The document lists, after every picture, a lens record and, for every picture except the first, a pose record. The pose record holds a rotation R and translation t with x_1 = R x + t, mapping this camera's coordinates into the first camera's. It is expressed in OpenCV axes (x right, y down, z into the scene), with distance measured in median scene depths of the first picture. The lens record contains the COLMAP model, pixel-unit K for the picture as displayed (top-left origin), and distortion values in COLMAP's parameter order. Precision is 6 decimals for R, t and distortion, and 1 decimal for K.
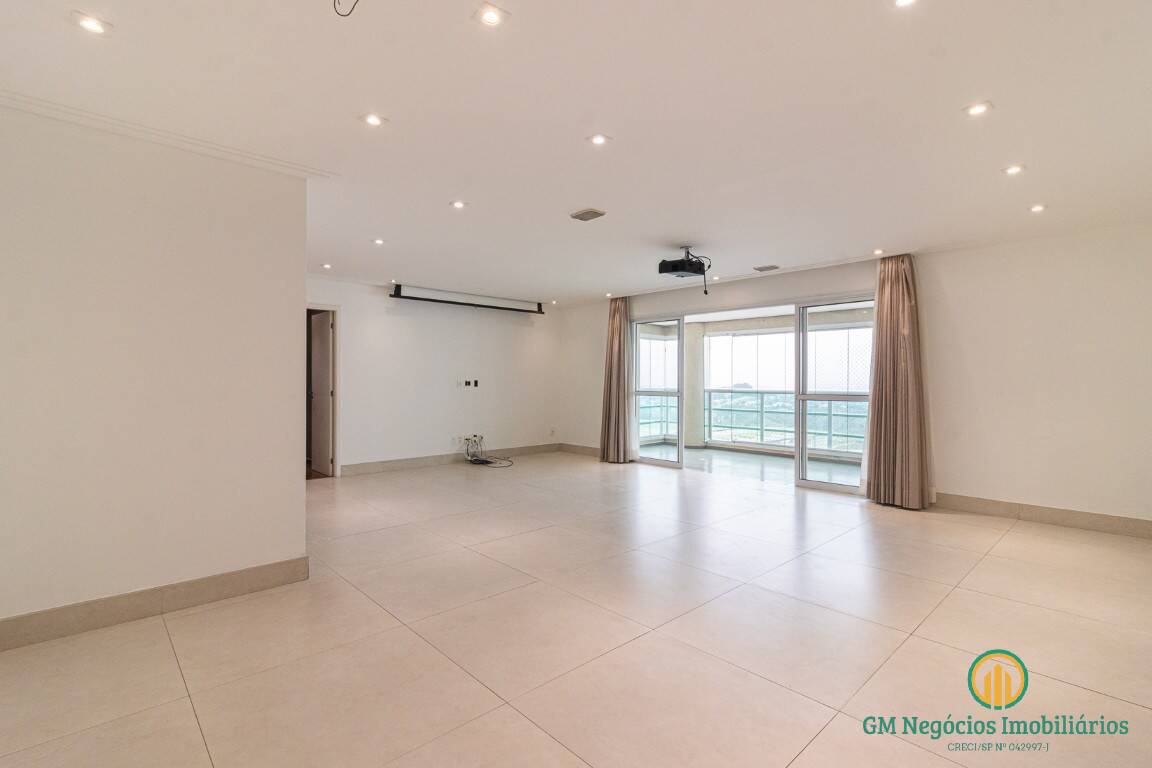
lens RADIAL K [[531.5, 0, 571.6], [0, 531.5, 378.4], [0, 0, 1]] dist [0.001586, -0.000017]
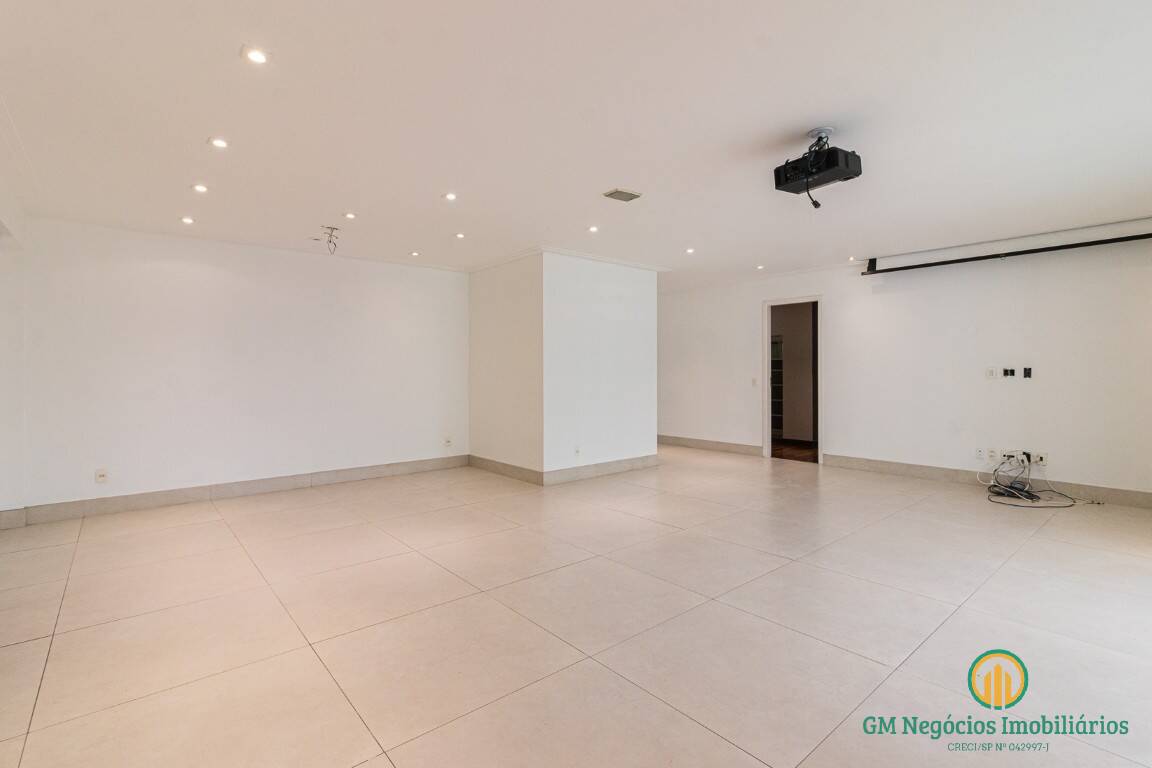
lens RADIAL K [[531.5, 0, 571.6], [0, 531.5, 378.4], [0, 0, 1]] dist [0.001586, -0.000017]
pose [[-0.043046, 0.014150, -0.998973, 0.512749], [0.007933, 0.999873, 0.013821, 0.003115], [0.999042, -0.007330, -0.043153, 0.492309]]
